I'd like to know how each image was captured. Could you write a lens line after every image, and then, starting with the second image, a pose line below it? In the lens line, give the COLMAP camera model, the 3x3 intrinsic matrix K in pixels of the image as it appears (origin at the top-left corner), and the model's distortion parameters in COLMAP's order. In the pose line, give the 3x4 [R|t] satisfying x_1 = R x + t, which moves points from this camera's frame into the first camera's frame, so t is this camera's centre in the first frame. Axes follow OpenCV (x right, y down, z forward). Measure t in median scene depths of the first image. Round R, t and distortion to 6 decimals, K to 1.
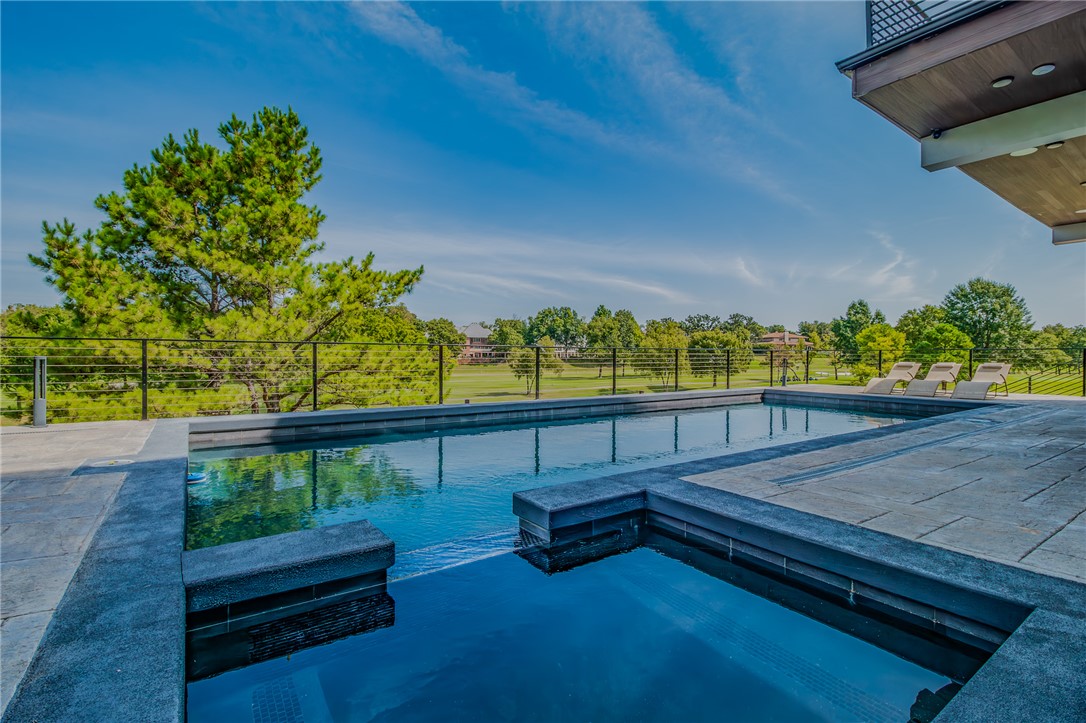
lens RADIAL K [[500.3, 0, 543.0], [0, 500.3, 361.5], [0, 0, 1]] dist [-0.001751, -0.016528]
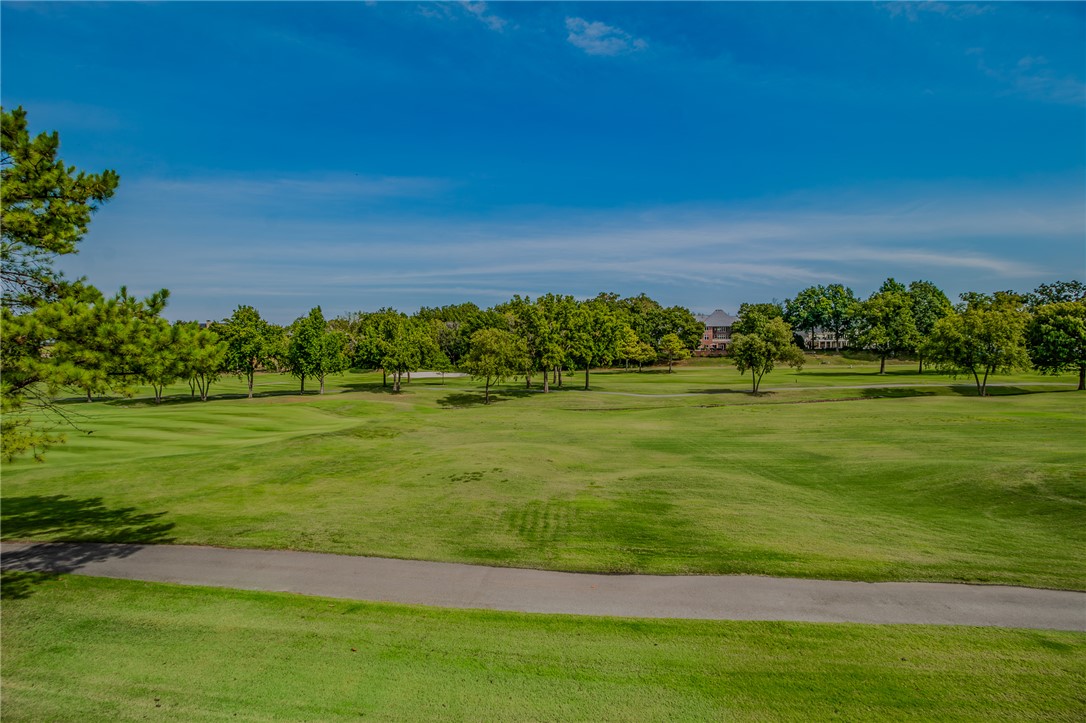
lens RADIAL K [[500.3, 0, 543.0], [0, 500.3, 361.5], [0, 0, 1]] dist [-0.001751, -0.016528]
pose [[0.863598, 0.002451, -0.504176, 0.078931], [0.002997, 0.999946, 0.009994, 0.007460], [0.504173, -0.010142, 0.863543, 0.154183]]
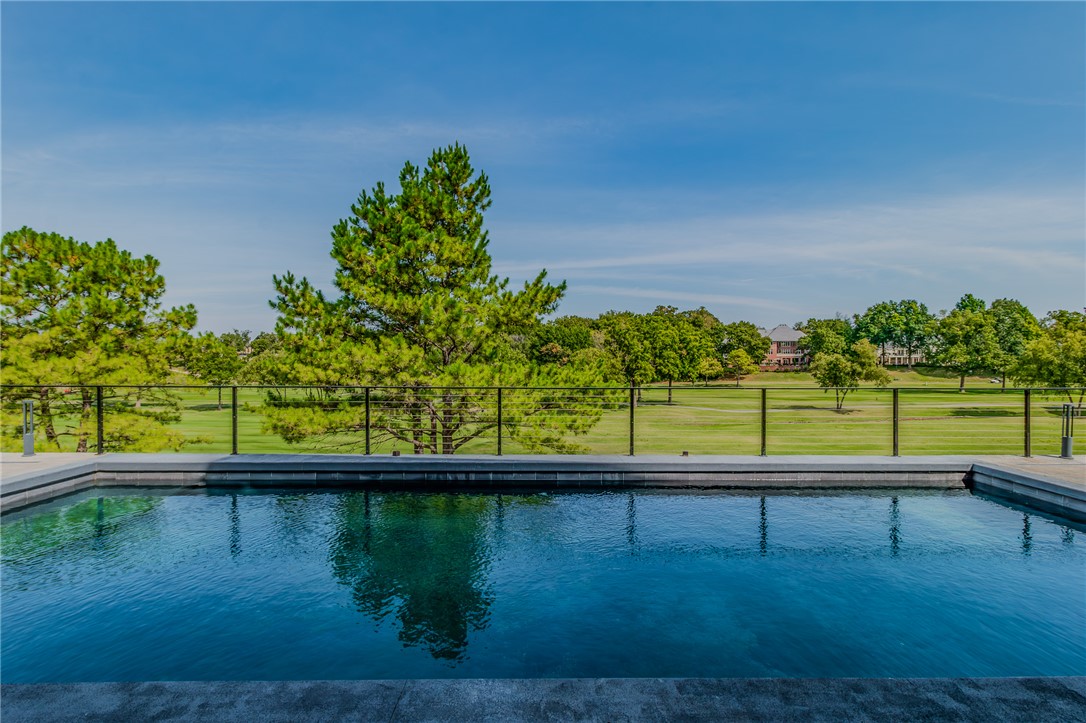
lens RADIAL K [[509.1, 0, 545.7], [0, 509.1, 361.0], [0, 0, 1]] dist [0.005214, 0.000120]
pose [[0.827716, 0.000190, -0.561147, 0.042640], [-0.005885, 0.999948, -0.008343, -0.005604], [0.561116, 0.010208, 0.827674, 0.032742]]
